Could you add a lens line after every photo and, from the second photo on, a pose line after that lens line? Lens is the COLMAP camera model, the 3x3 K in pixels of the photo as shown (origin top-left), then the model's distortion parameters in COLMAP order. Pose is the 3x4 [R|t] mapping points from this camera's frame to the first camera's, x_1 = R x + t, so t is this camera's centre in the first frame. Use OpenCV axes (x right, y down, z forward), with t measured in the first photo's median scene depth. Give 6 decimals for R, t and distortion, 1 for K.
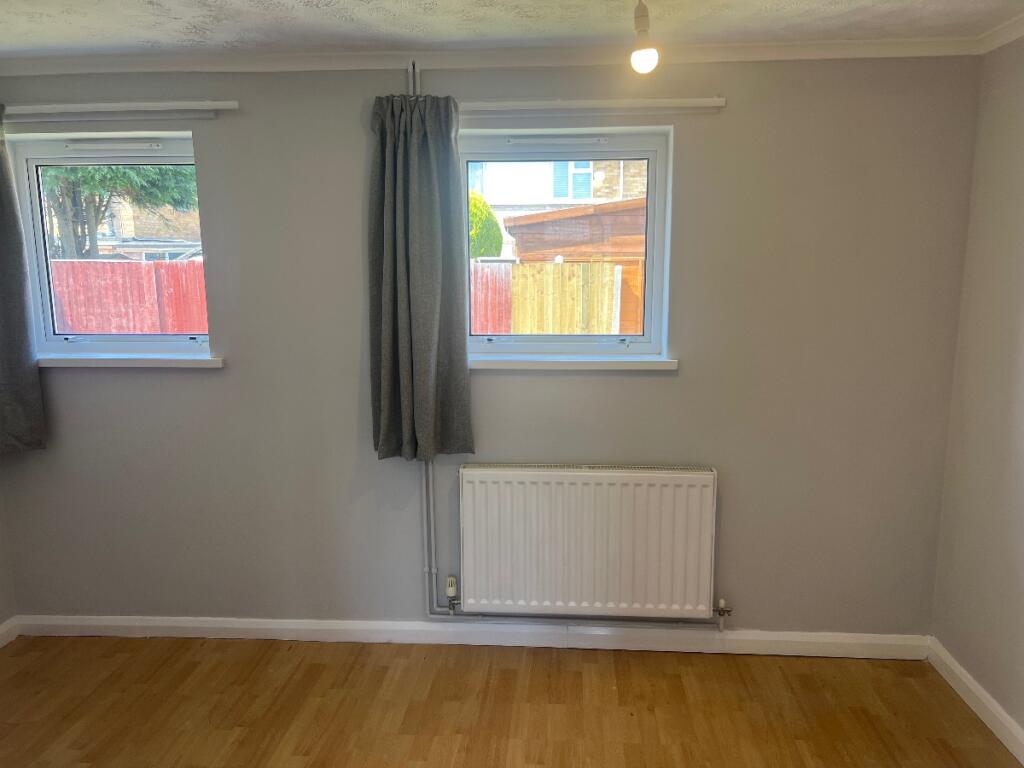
lens RADIAL K [[761.0, 0, 515.0], [0, 761.0, 386.1], [0, 0, 1]] dist [0.029291, -0.033071]
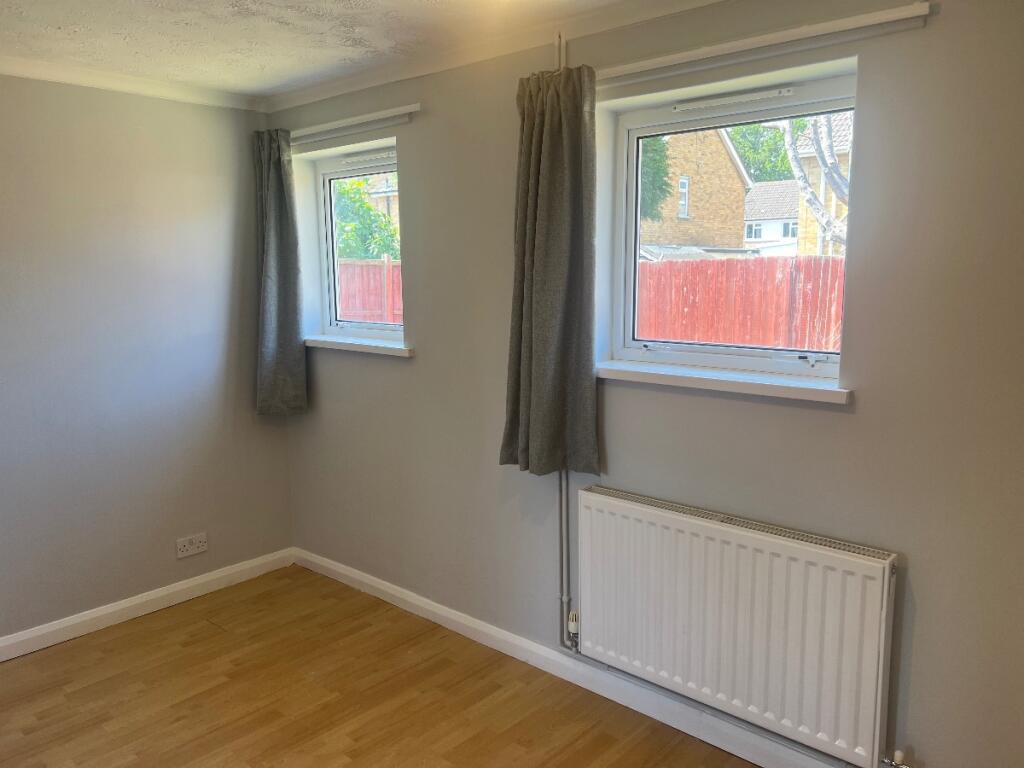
lens RADIAL K [[761.0, 0, 511.4], [0, 761.0, 383.2], [0, 0, 1]] dist [0.029291, -0.033071]
pose [[0.794169, 0.090746, -0.600884, 0.374852], [-0.096209, 0.995093, 0.023122, -0.026069], [0.600033, 0.039447, 0.799002, 0.242539]]
